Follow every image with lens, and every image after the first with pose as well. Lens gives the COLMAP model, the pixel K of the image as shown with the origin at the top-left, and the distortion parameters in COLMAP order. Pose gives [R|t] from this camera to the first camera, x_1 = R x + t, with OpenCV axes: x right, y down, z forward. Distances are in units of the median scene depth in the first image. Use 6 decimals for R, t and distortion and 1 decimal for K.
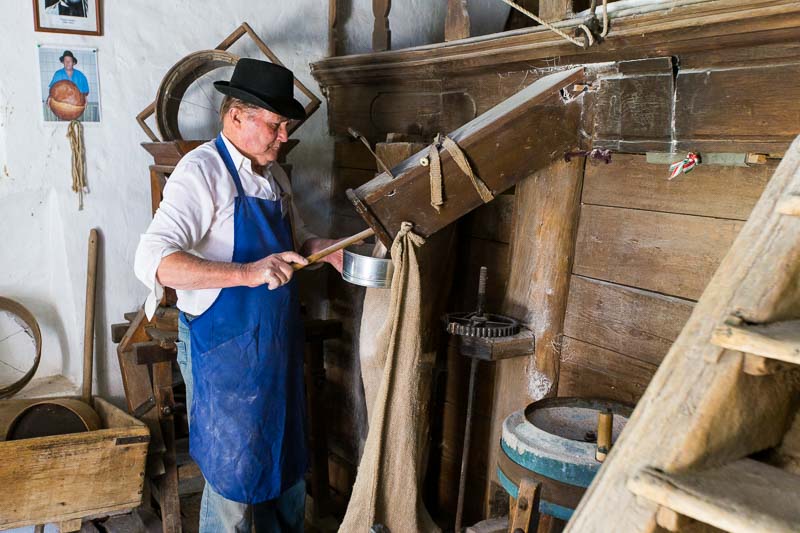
lens RADIAL K [[774.5, 0, 400.0], [0, 774.5, 266.5], [0, 0, 1]] dist [-0.004242, -0.006964]
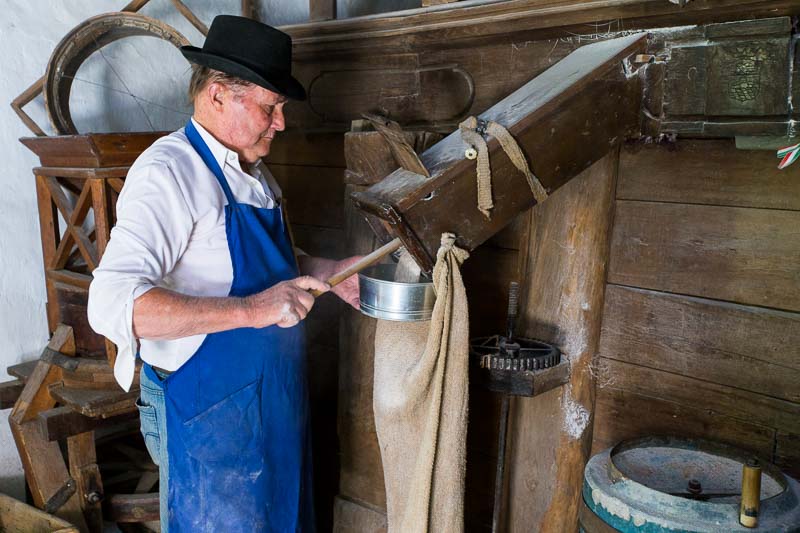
lens RADIAL K [[774.5, 0, 400.0], [0, 774.5, 266.5], [0, 0, 1]] dist [-0.004242, -0.006964]
pose [[0.972195, -0.056219, 0.227326, -0.204462], [0.053886, 0.998411, 0.016458, -0.037735], [-0.227890, -0.003750, 0.973680, 0.252860]]
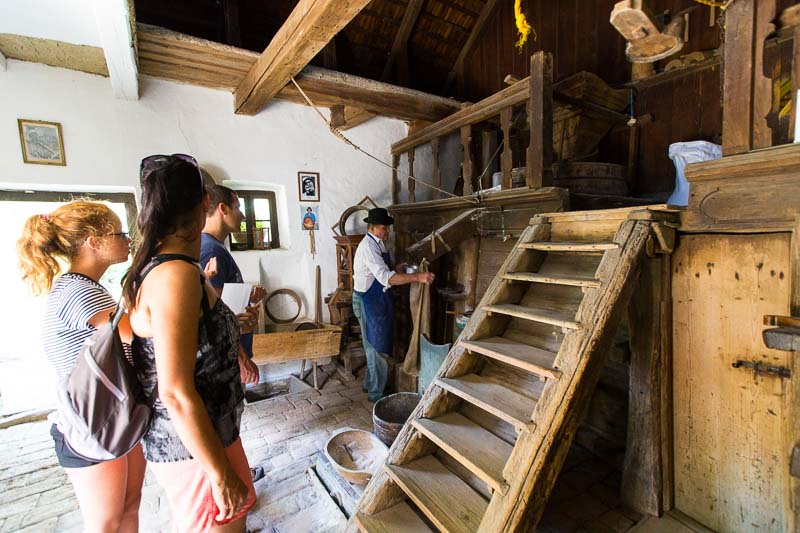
lens RADIAL K [[368.4, 0, 400.0], [0, 368.4, 266.5], [0, 0, 1]] dist [-0.000229, -0.000005]
pose [[0.999035, -0.030763, -0.031336, -0.046001], [0.028547, 0.997219, -0.068836, 0.080998], [0.033367, 0.067875, 0.997136, -0.531617]]
